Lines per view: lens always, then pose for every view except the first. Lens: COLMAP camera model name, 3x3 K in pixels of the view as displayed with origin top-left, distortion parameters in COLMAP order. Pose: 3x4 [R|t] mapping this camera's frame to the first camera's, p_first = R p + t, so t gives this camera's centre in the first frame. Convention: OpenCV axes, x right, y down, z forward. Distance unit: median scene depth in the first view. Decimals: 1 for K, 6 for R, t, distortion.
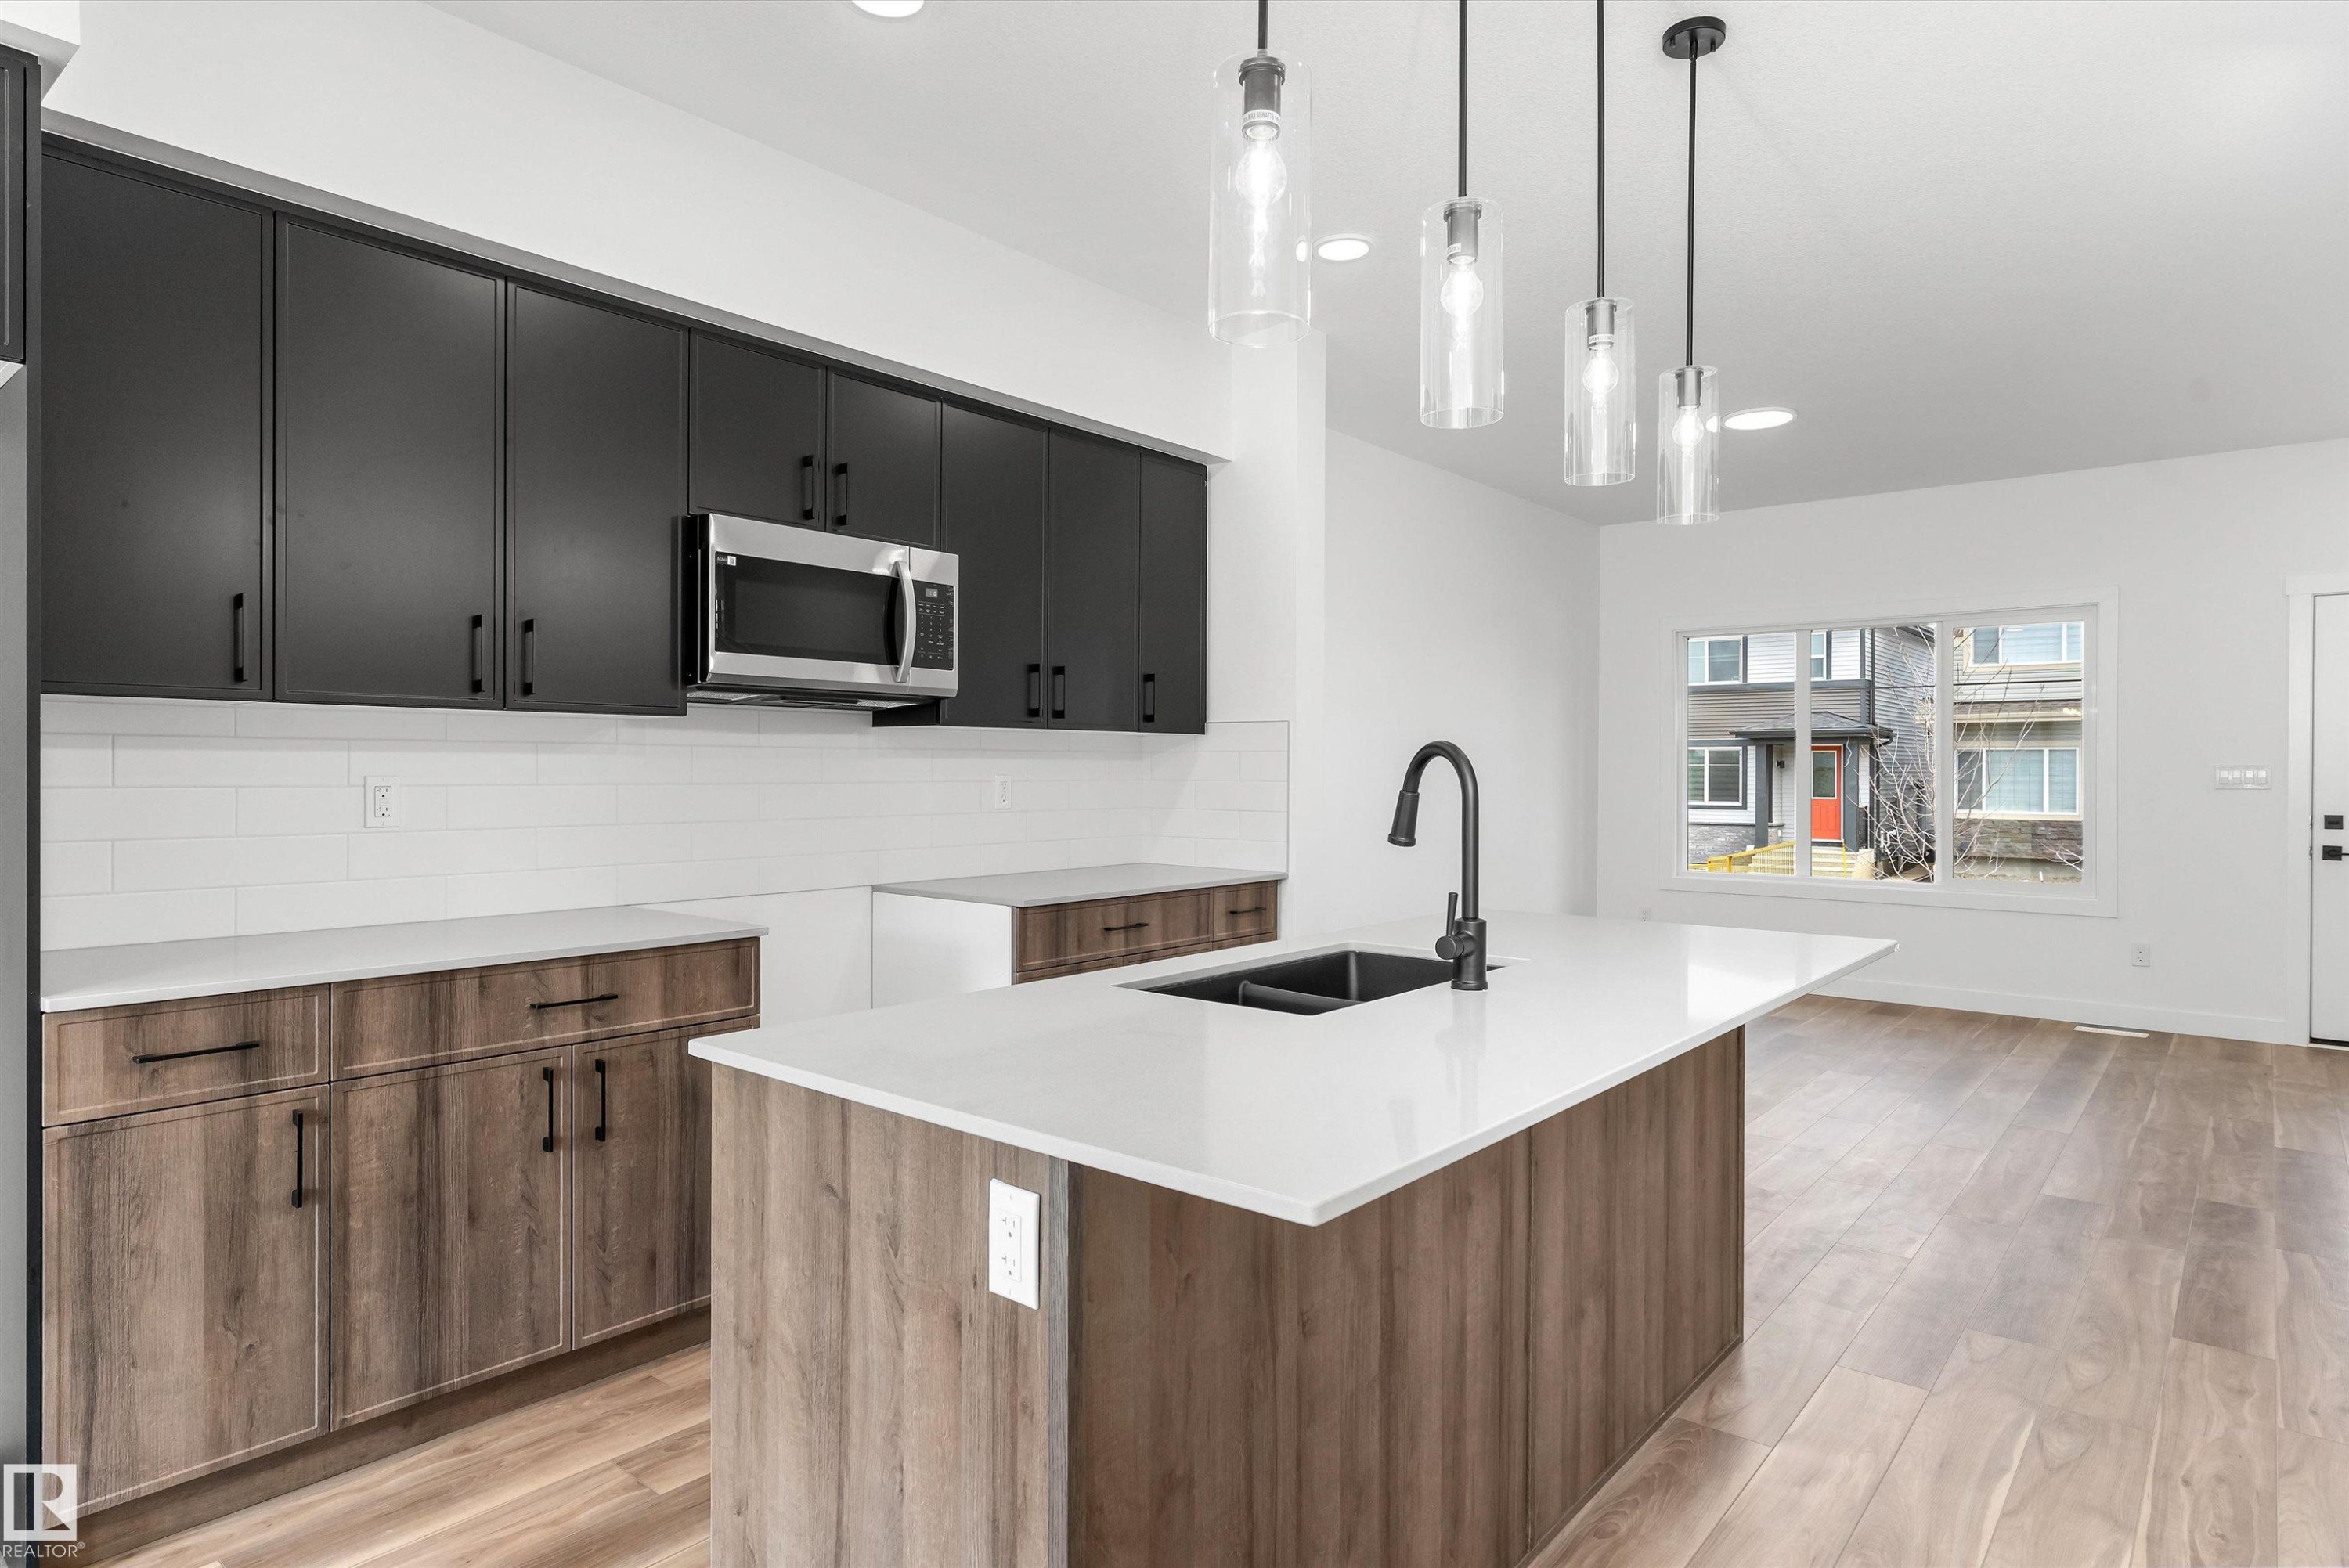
lens RADIAL K [[1284.2, 0, 1178.8], [0, 1284.2, 776.6], [0, 0, 1]] dist [-0.003249, -0.000831]
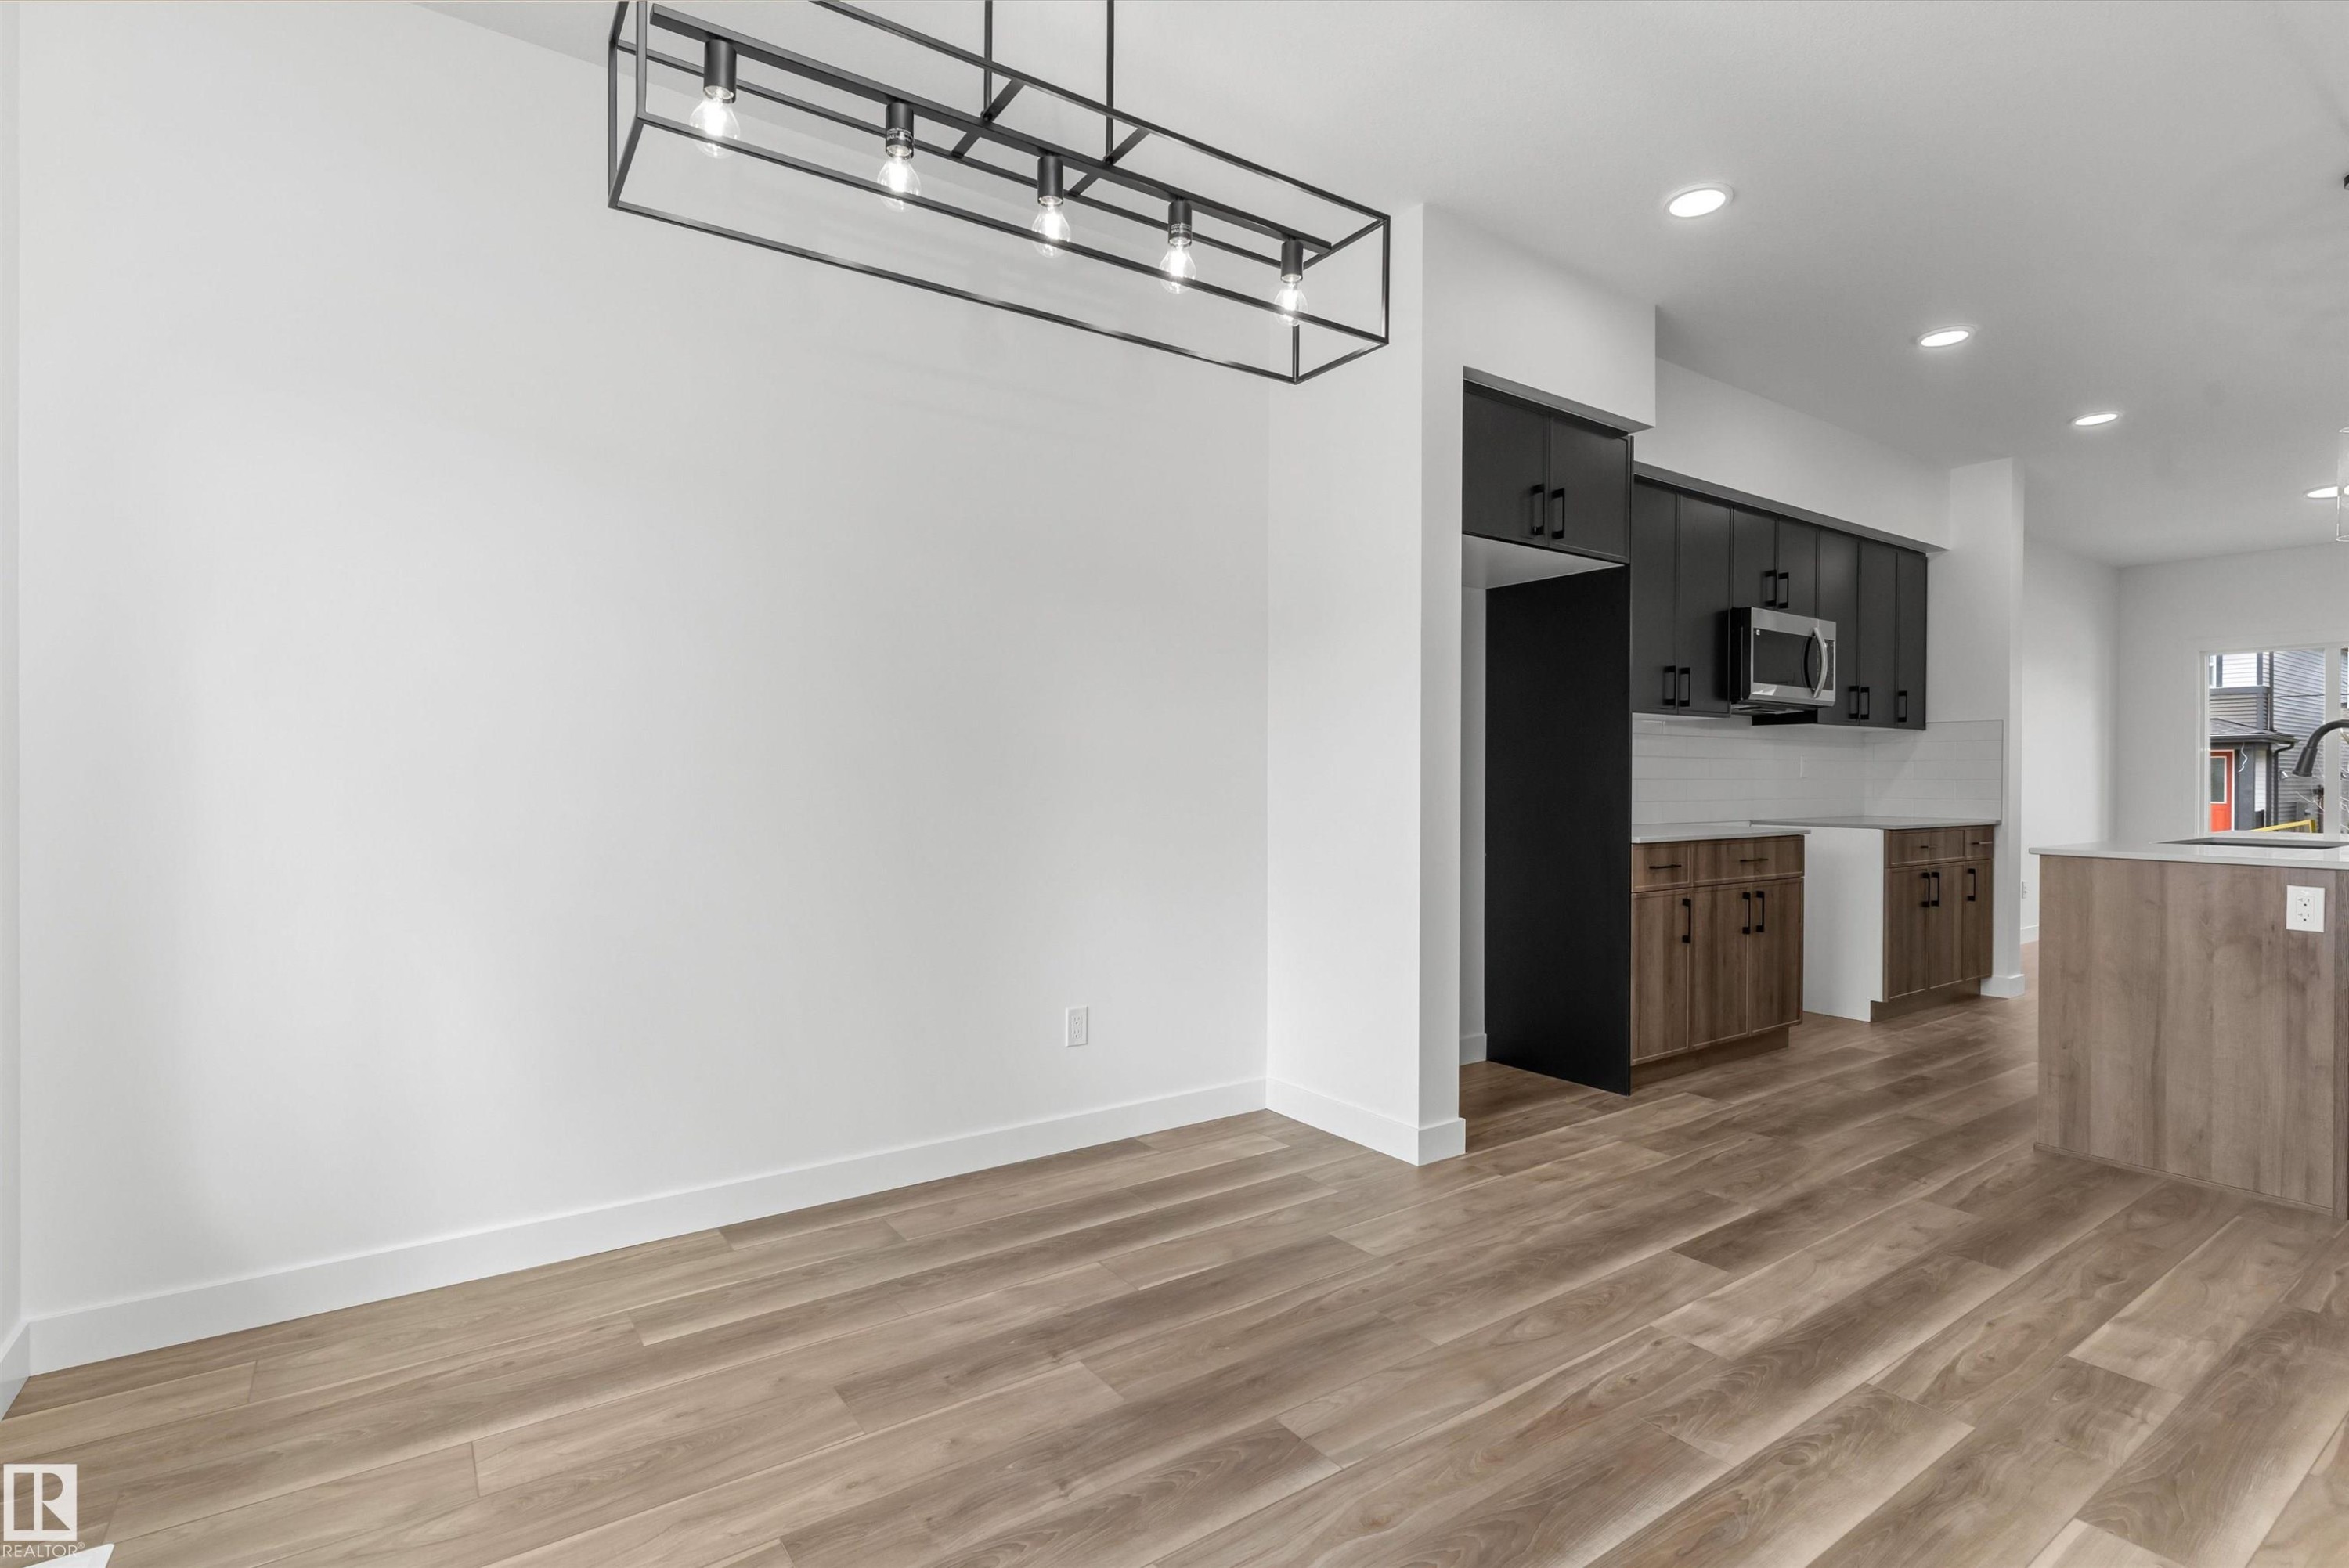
lens RADIAL K [[1092.9, 0, 1174.5], [0, 1092.9, 784.0], [0, 0, 1]] dist [-0.007715, 0.000112]
pose [[0.961653, -0.000083, -0.274270, -0.927326], [-0.000581, 0.999997, -0.002342, 0.066050], [0.274270, 0.002412, 0.961650, -0.924055]]
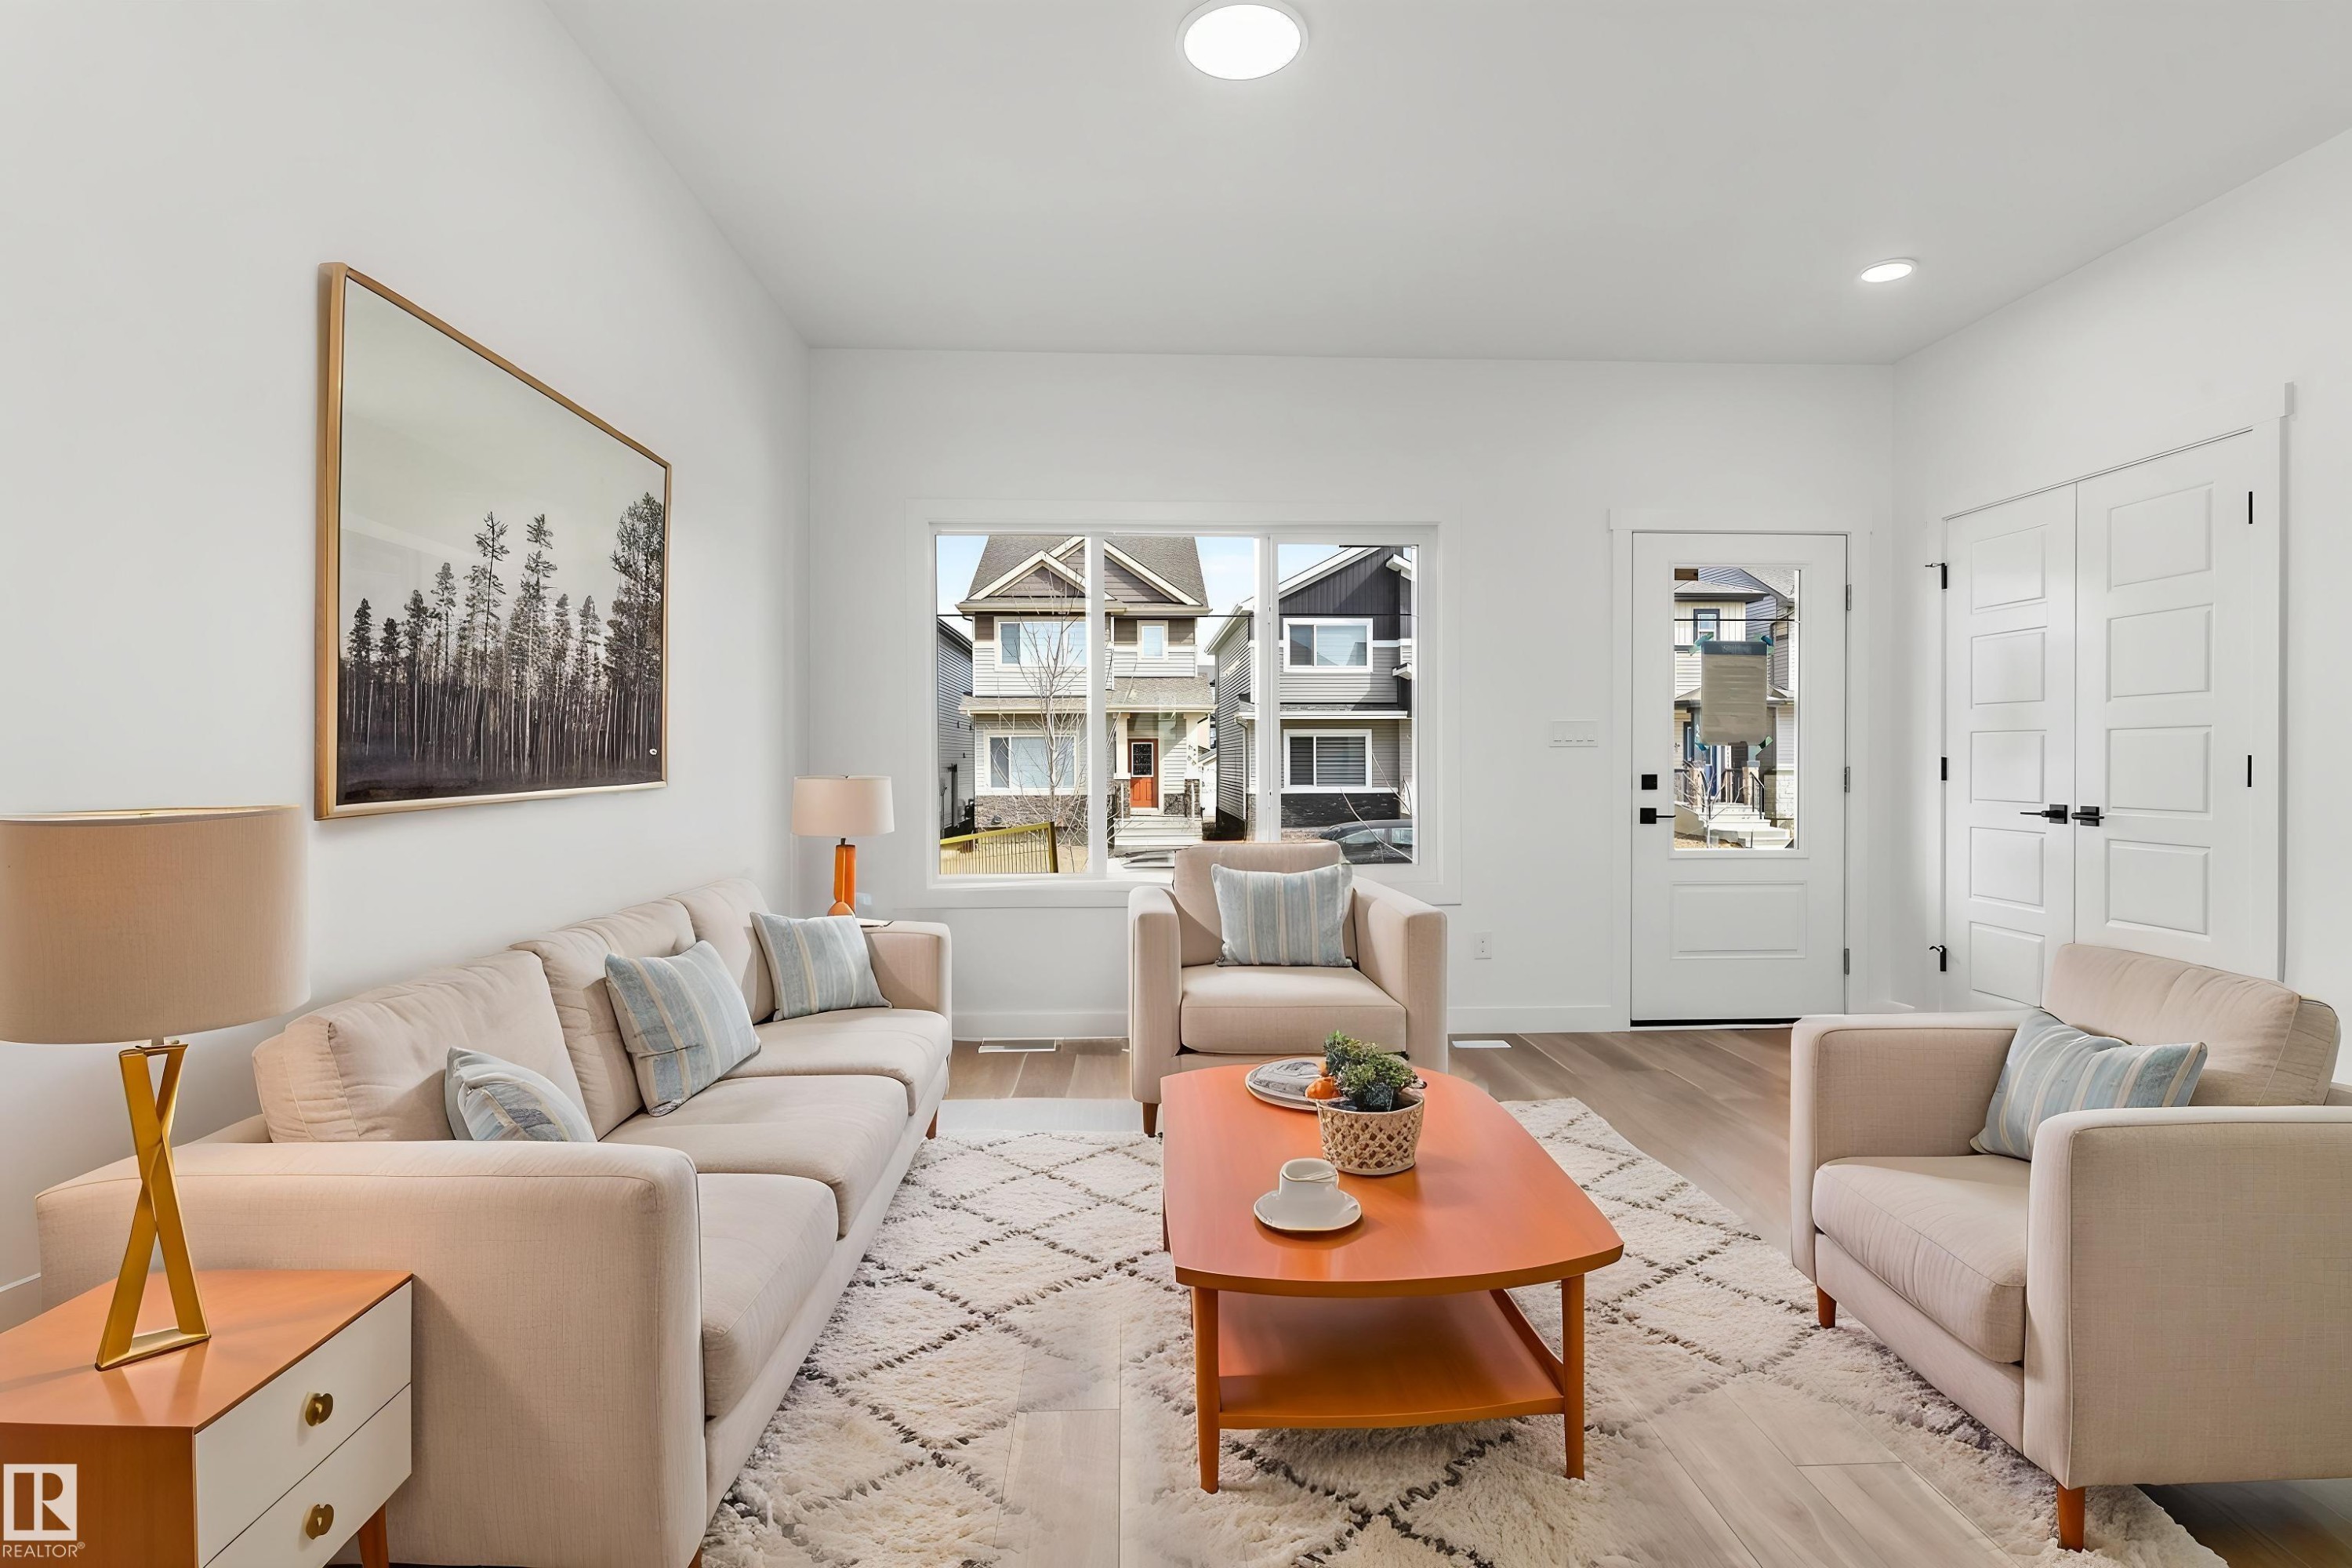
lens RADIAL K [[1166.0, 0, 1176.0], [0, 1166.0, 784.0], [0, 0, 1]] dist [0.000837, 0.000278]
pose [[0.737998, -0.021589, 0.674457, 0.240606], [0.011151, 0.999742, 0.019800, 0.042702], [-0.674711, -0.007092, 0.738048, 1.558717]]
